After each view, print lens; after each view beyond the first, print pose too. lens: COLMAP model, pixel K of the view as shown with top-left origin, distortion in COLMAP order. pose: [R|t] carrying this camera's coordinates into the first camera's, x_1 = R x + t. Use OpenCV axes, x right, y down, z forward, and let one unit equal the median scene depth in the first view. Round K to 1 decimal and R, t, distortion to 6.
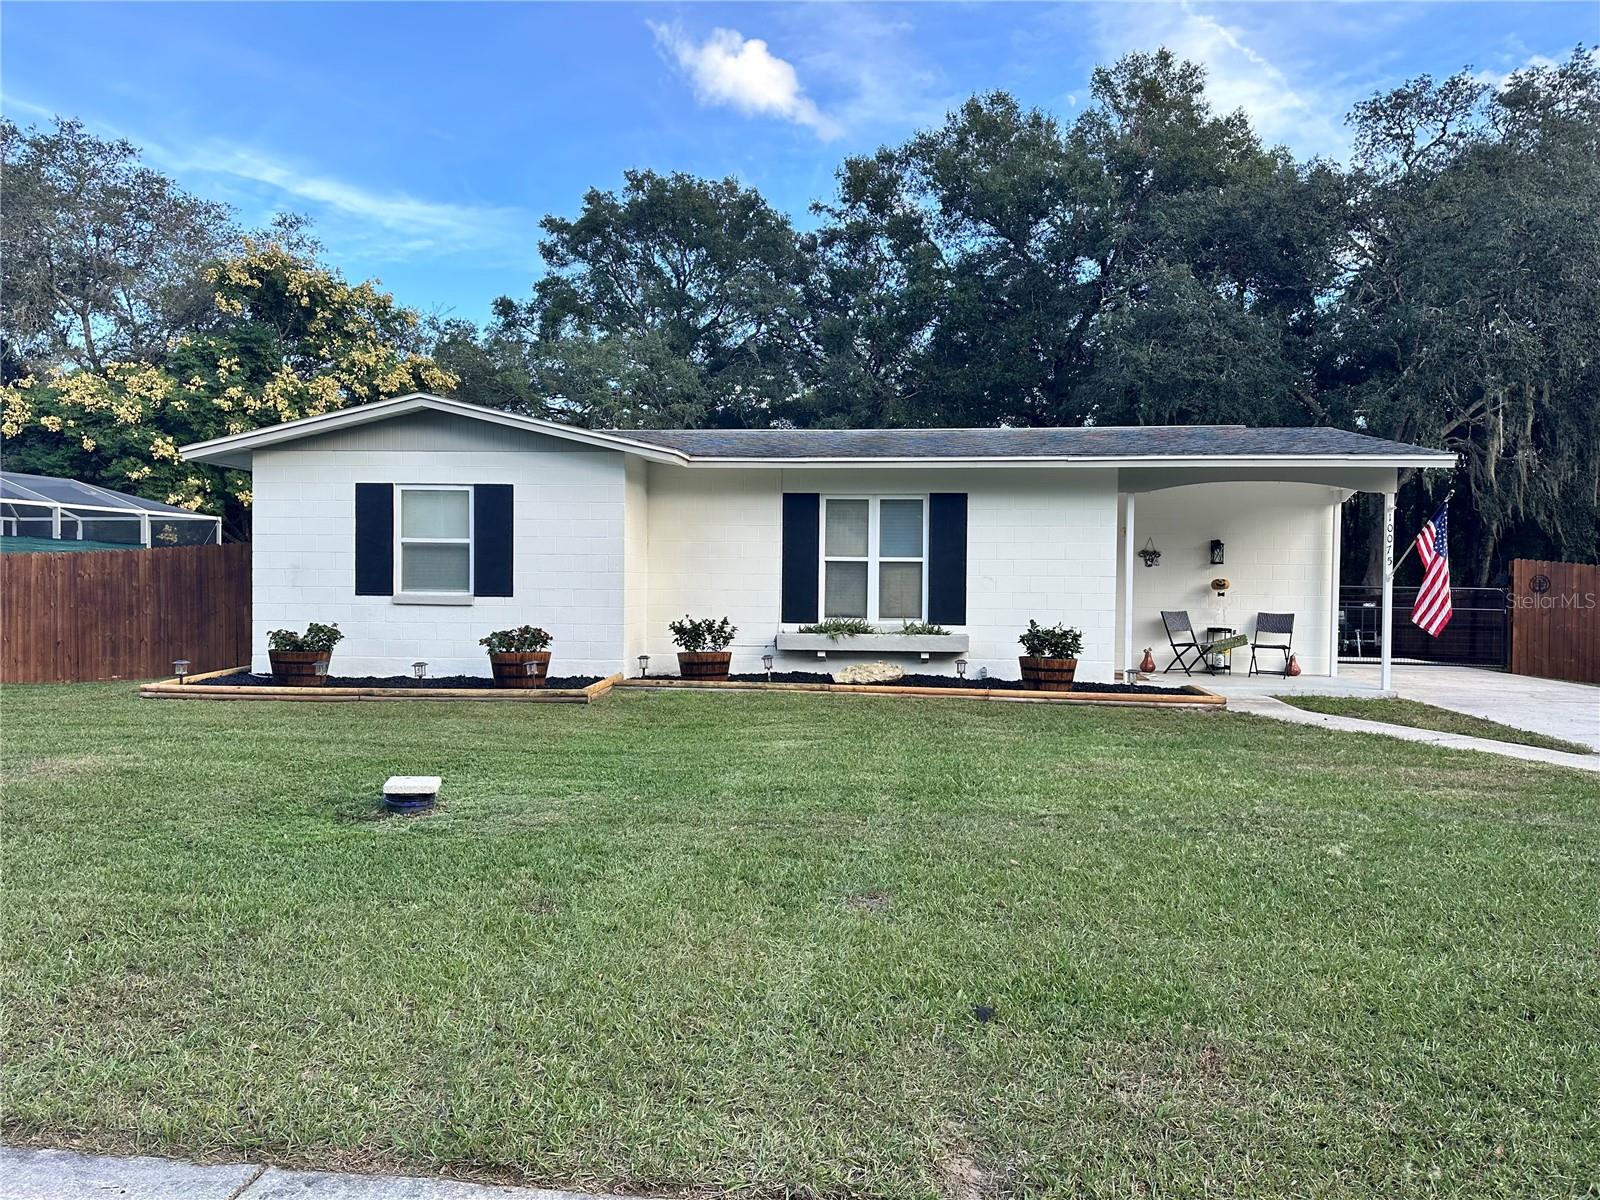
lens RADIAL K [[1155.2, 0, 806.4], [0, 1155.2, 602.0], [0, 0, 1]] dist [0.056306, 0.000364]
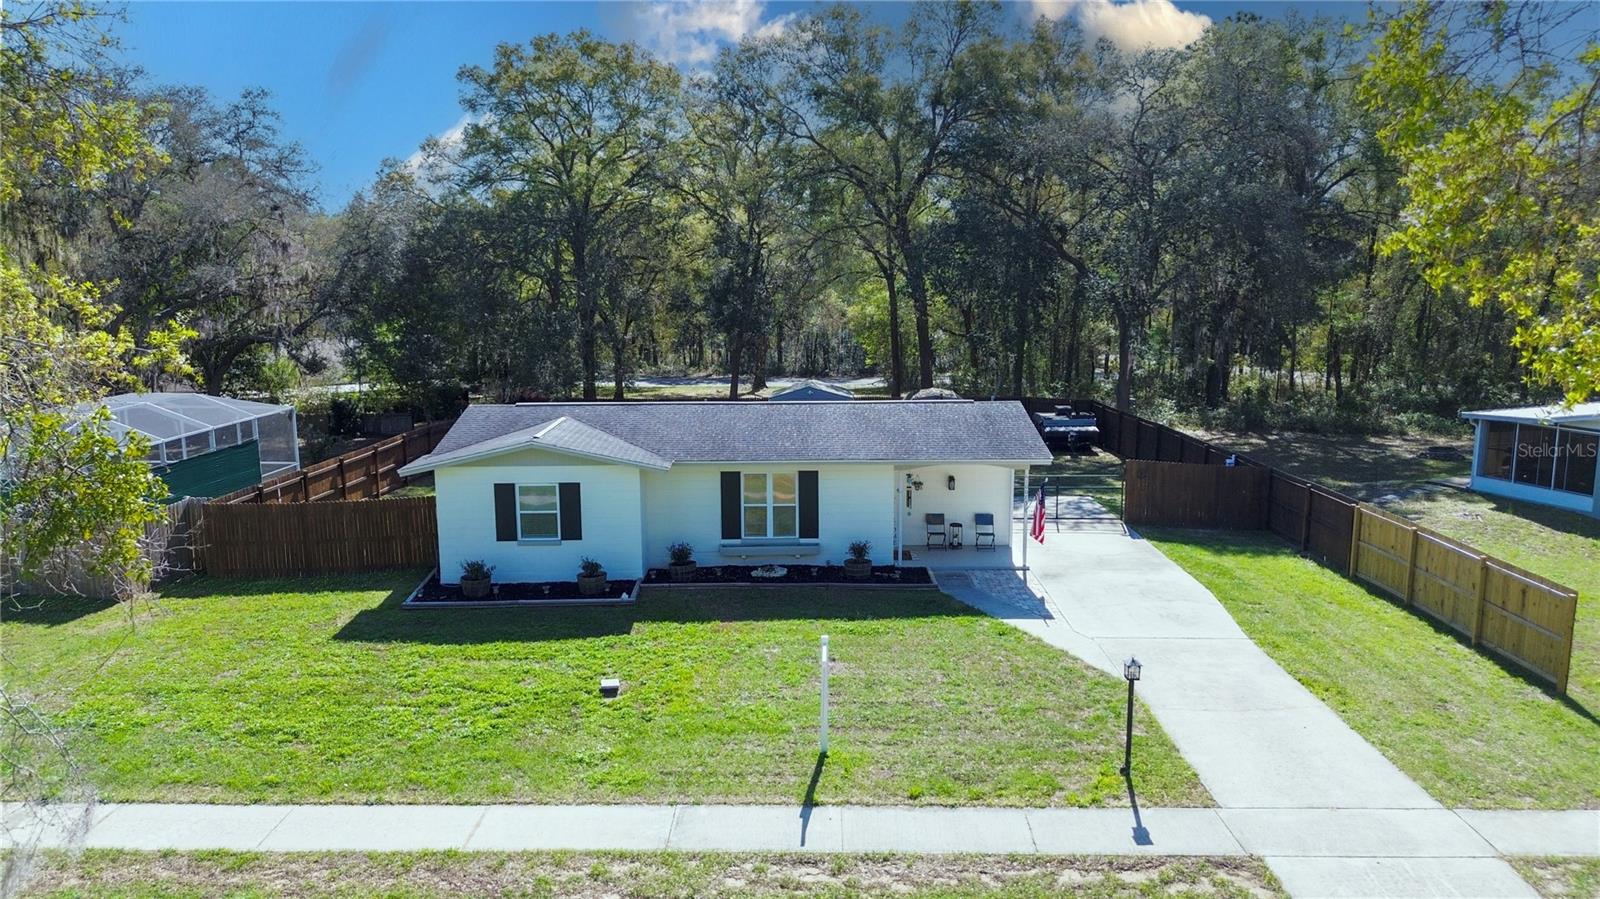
lens RADIAL K [[1144.9, 0, 799.7], [0, 1144.9, 447.6], [0, 0, 1]] dist [0.029019, -0.009324]
pose [[0.993650, -0.043116, 0.103927, -0.086950], [0.027824, 0.989138, 0.144333, -0.413147], [-0.109022, -0.140525, 0.984056, -0.861573]]
